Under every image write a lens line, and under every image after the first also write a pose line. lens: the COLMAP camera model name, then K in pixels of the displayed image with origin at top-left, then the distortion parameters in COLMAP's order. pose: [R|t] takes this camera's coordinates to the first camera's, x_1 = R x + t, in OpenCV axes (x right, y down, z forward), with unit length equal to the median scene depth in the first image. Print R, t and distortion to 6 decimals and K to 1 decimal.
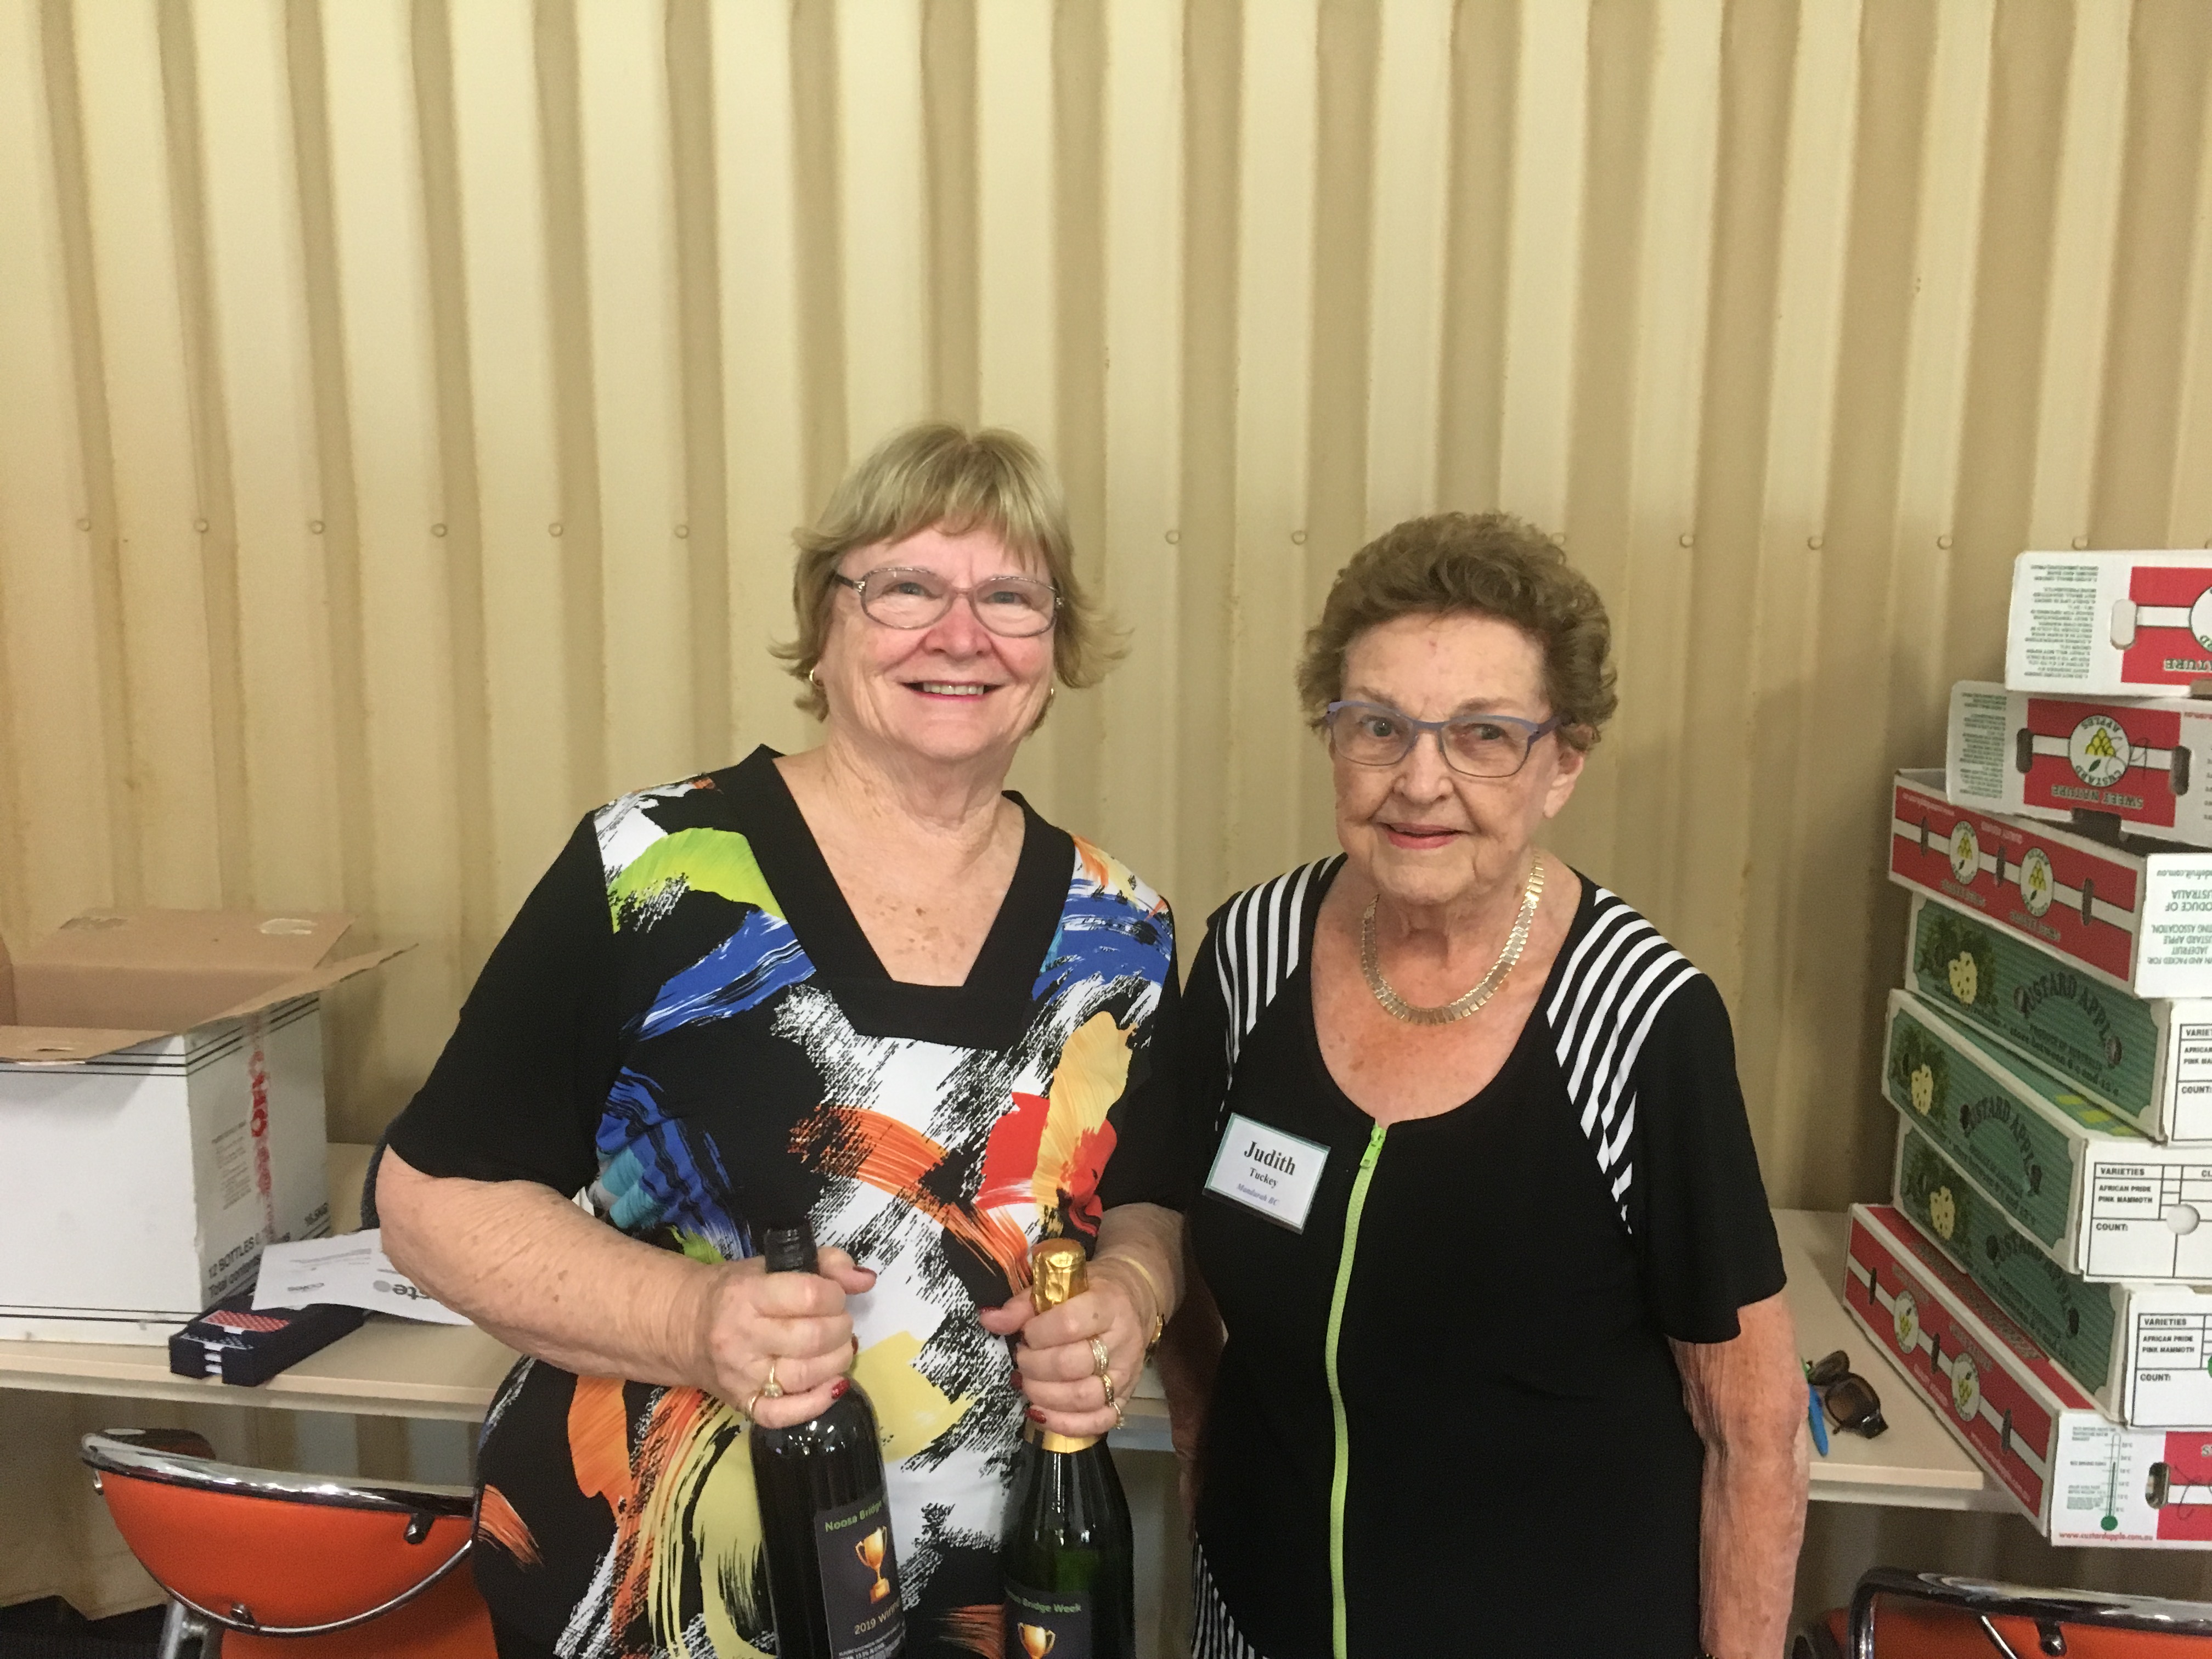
lens RADIAL K [[1886.2, 0, 1098.2], [0, 1886.2, 819.7], [0, 0, 1]] dist [0.093505, -0.119618]
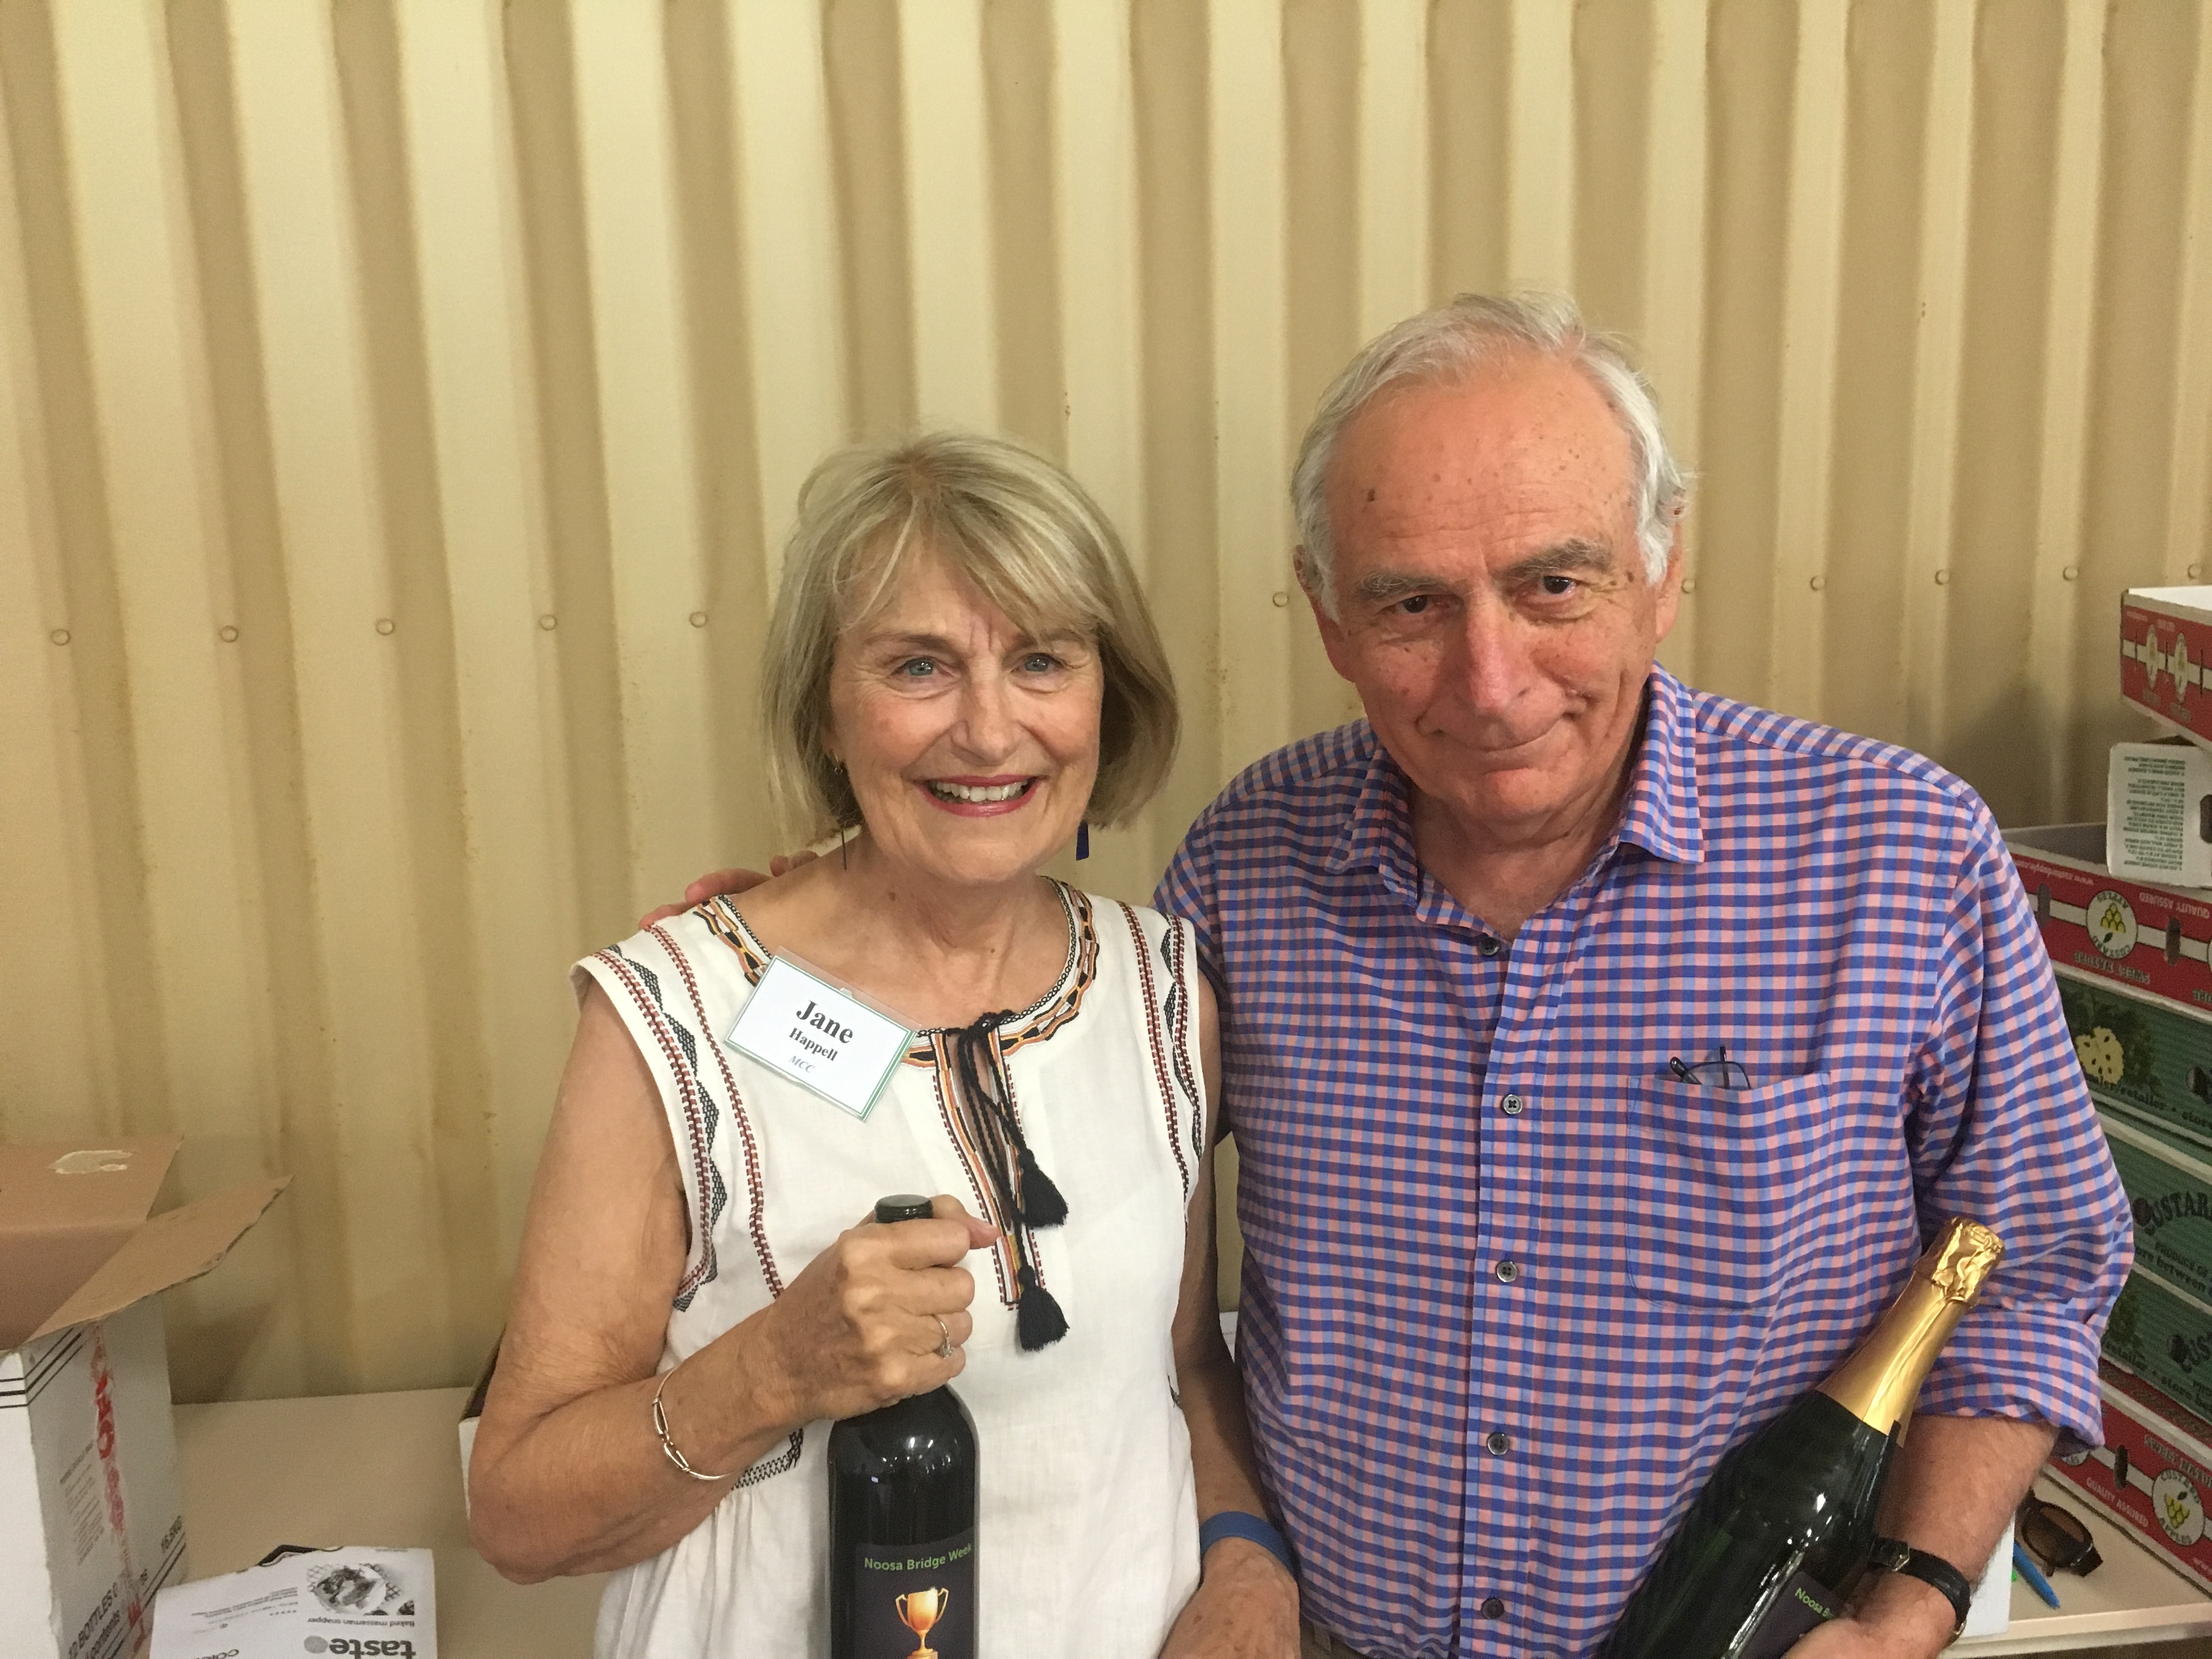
lens RADIAL K [[1886.2, 0, 1109.7], [0, 1886.2, 828.8], [0, 0, 1]] dist [0.093505, -0.119618]
pose [[0.977187, -0.067228, 0.201457, -0.188959], [0.067671, 0.997697, 0.004697, -0.061022], [-0.201309, 0.009043, 0.979486, 0.172475]]
